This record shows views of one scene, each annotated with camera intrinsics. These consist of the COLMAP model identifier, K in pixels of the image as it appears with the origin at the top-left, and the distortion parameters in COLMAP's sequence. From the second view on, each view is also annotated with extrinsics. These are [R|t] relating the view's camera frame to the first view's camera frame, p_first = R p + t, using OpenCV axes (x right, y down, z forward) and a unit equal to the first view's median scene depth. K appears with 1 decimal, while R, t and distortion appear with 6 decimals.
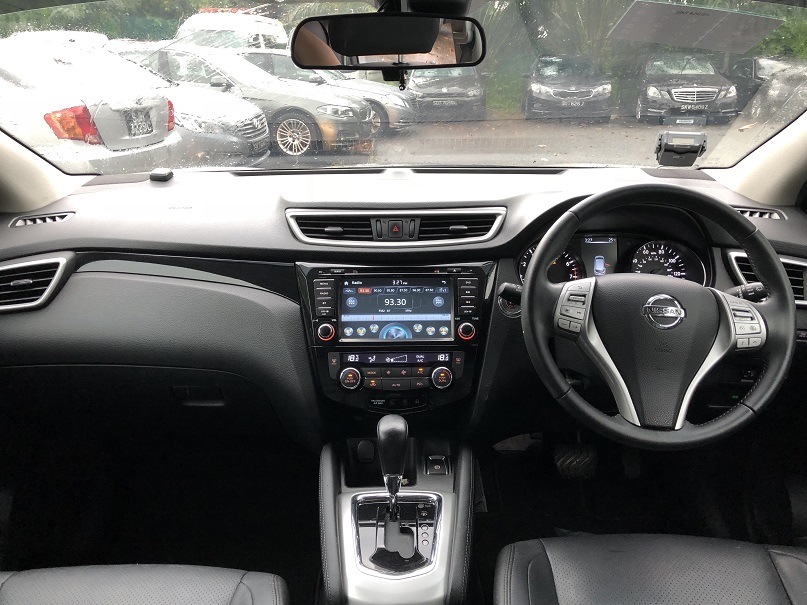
lens RADIAL K [[656.9, 0, 402.9], [0, 656.9, 299.7], [0, 0, 1]] dist [0.041001, -0.049997]
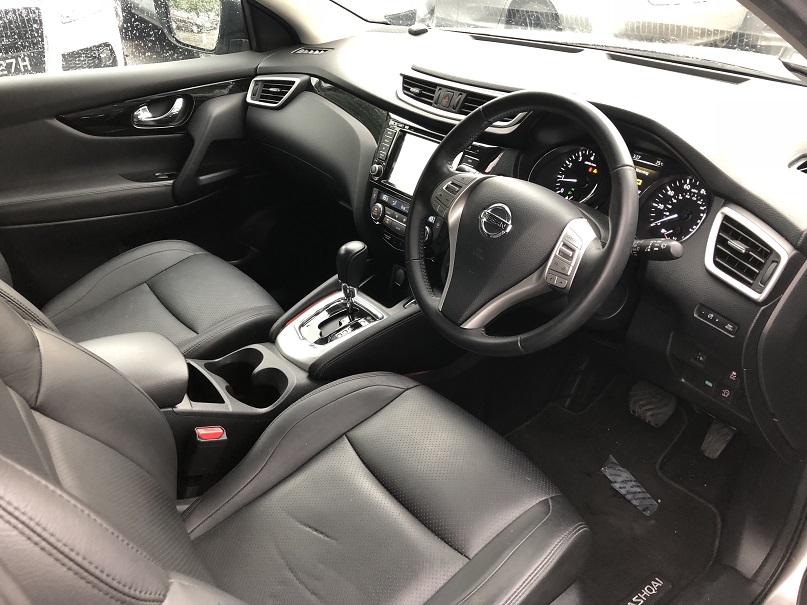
lens RADIAL K [[656.9, 0, 402.0], [0, 656.9, 305.2], [0, 0, 1]] dist [0.041001, -0.049997]
pose [[0.646246, 0.392124, -0.654679, 0.803684], [-0.262102, 0.919751, 0.292164, -0.090764], [0.716707, -0.017217, 0.697162, 0.145547]]
